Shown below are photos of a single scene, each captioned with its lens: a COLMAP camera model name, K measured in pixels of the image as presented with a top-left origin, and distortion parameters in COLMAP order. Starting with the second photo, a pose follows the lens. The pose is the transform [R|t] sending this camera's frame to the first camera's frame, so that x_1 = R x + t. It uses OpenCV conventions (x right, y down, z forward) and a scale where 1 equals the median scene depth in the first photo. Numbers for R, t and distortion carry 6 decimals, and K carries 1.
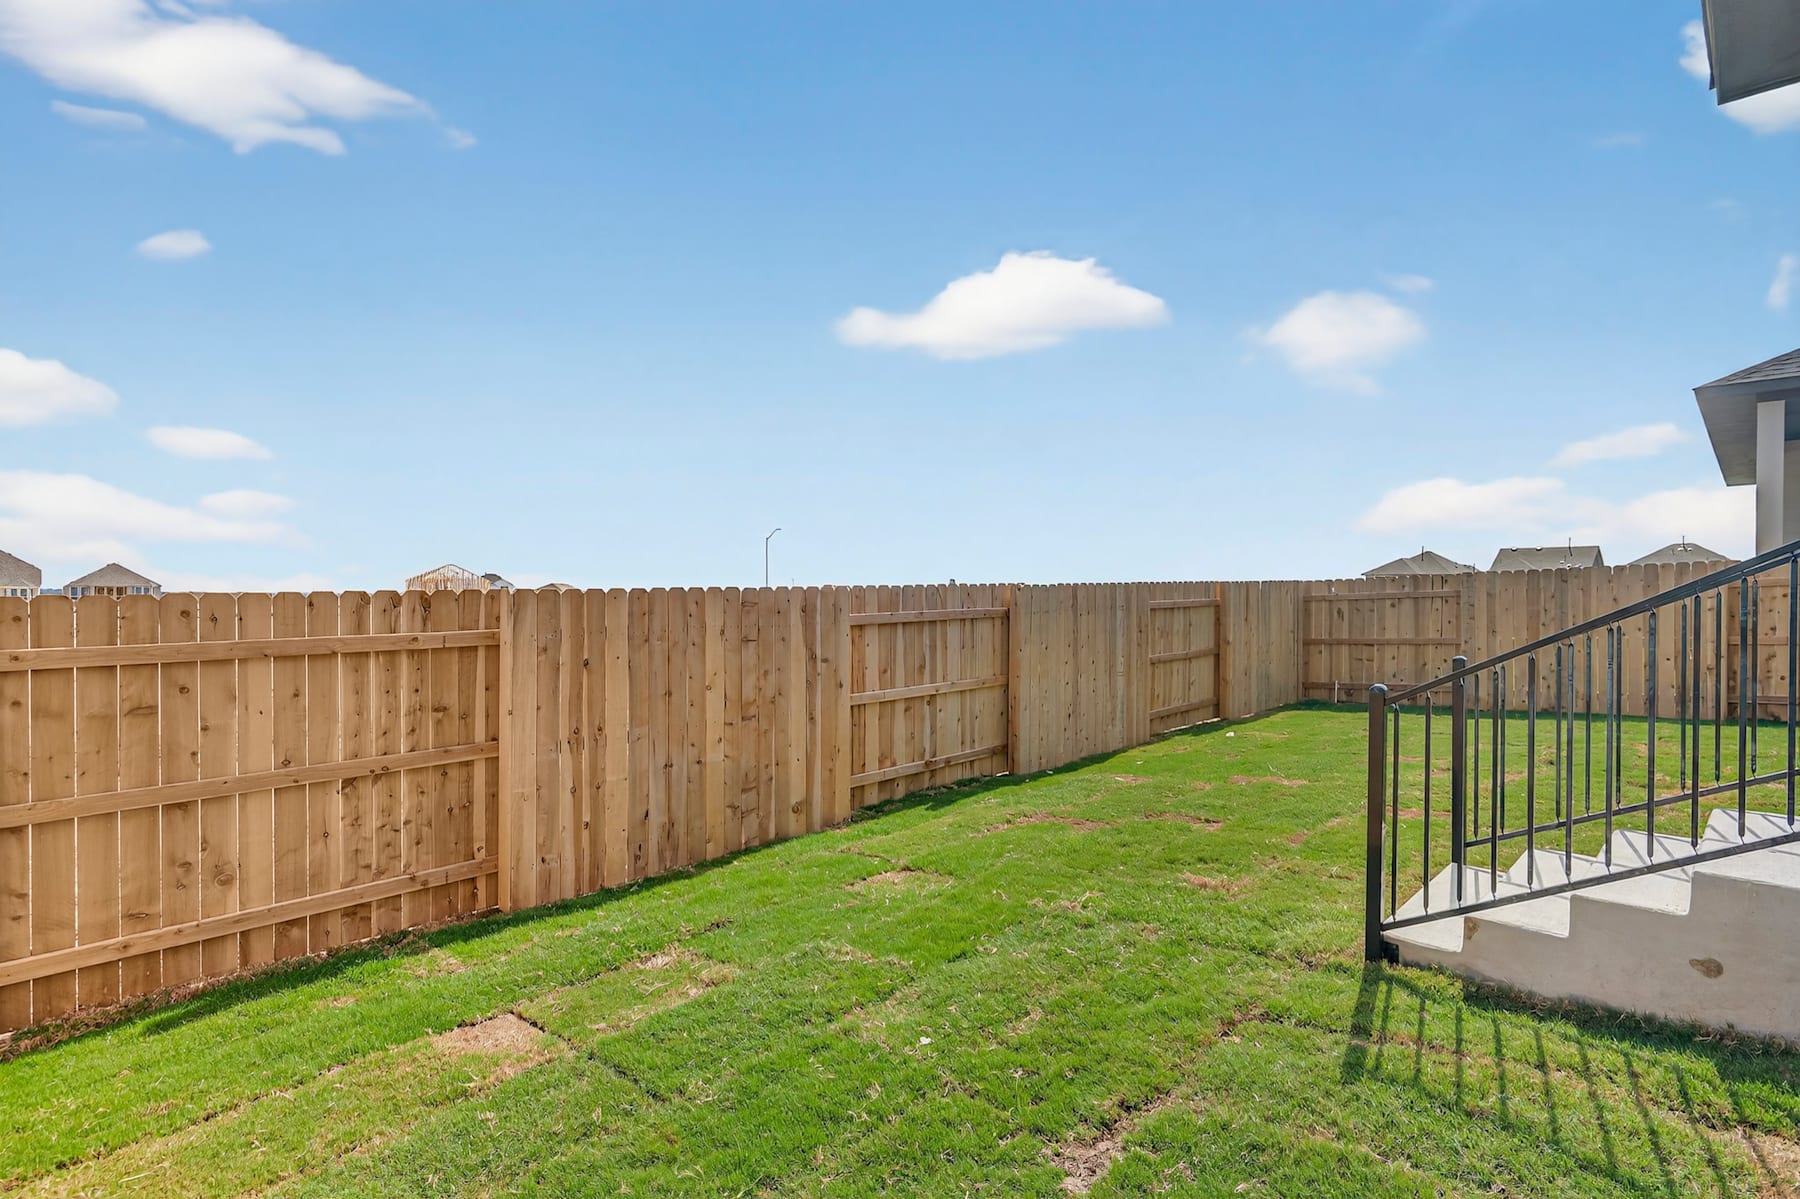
lens RADIAL K [[877.5, 0, 898.1], [0, 877.5, 603.7], [0, 0, 1]] dist [-0.003631, -0.000764]
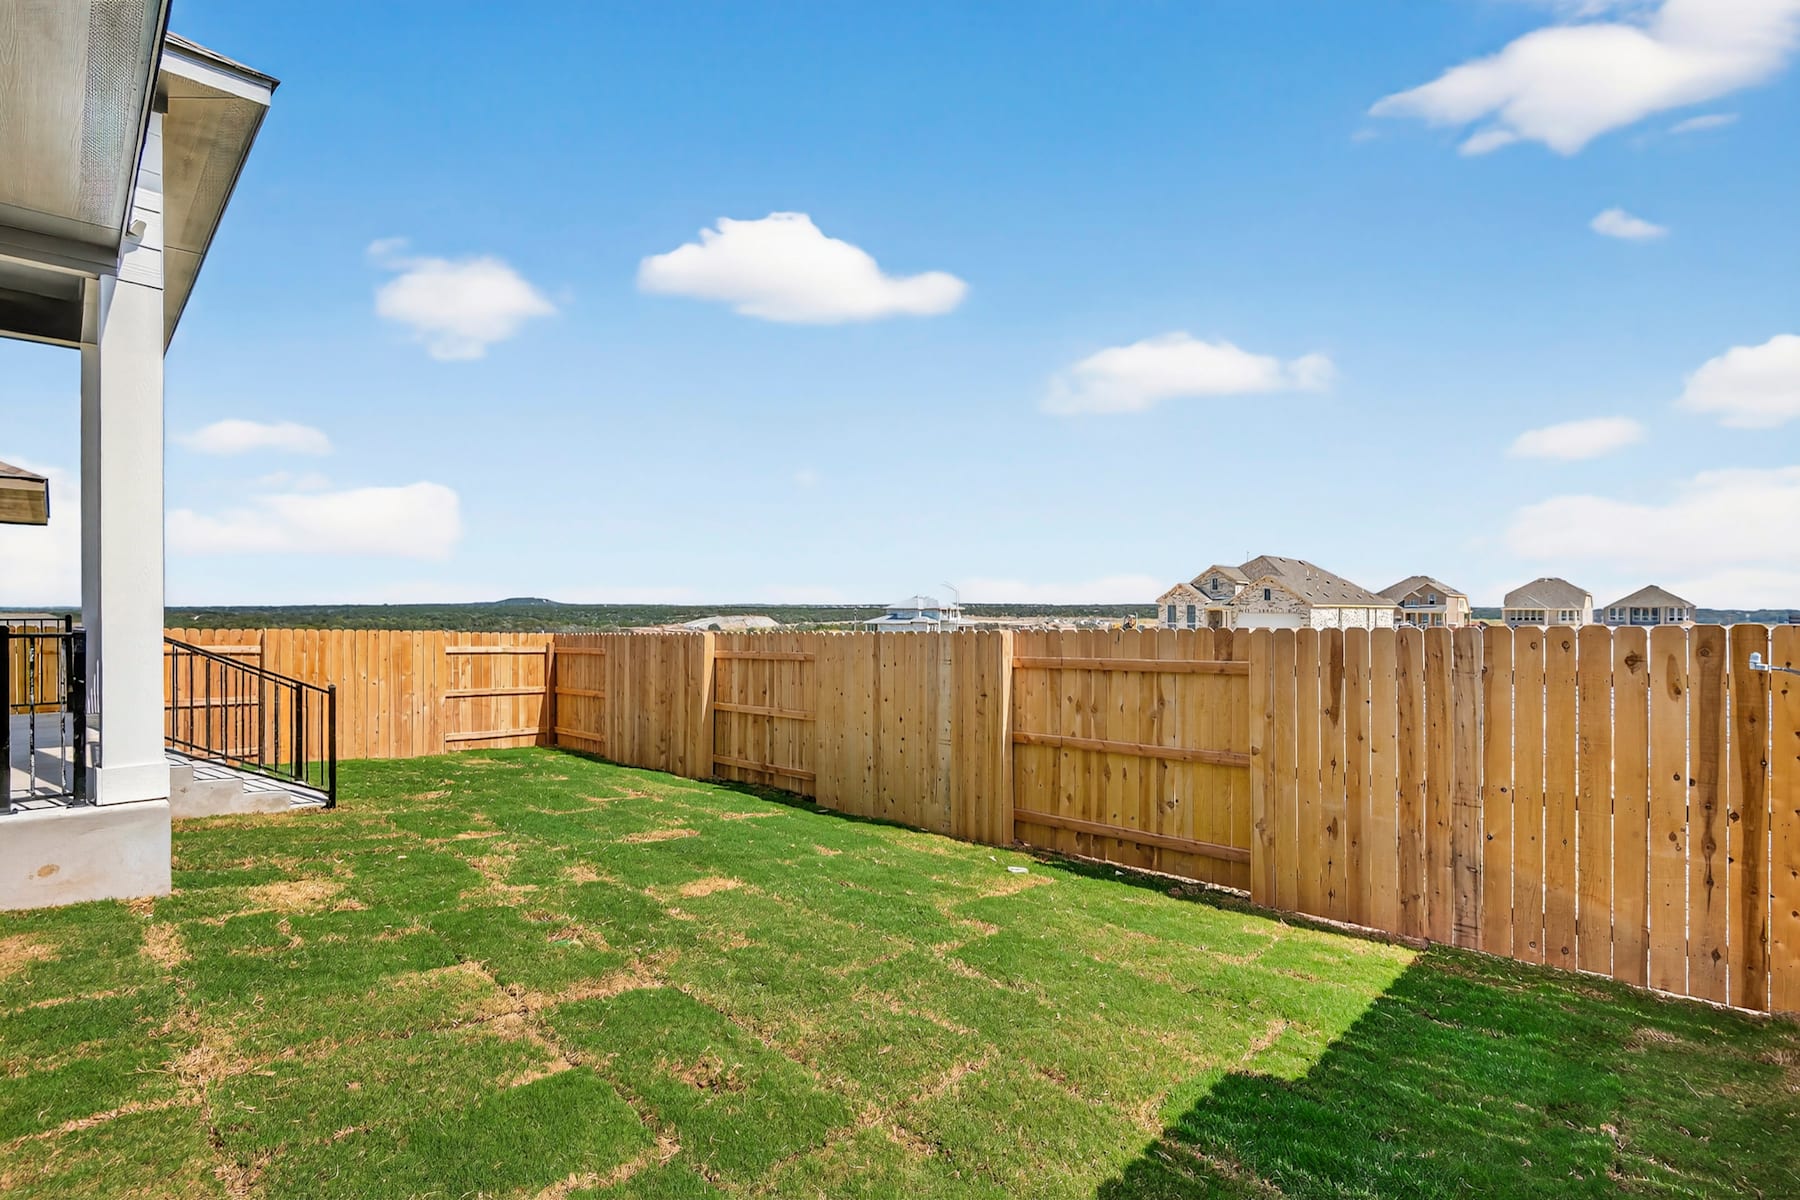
lens RADIAL K [[823.4, 0, 901.8], [0, 823.4, 598.3], [0, 0, 1]] dist [-0.002460, -0.001691]
pose [[0.003321, -0.022652, -0.999738, 1.276290], [-0.005784, 0.999726, -0.022671, -0.045383], [0.999978, 0.005857, 0.003189, 1.191439]]
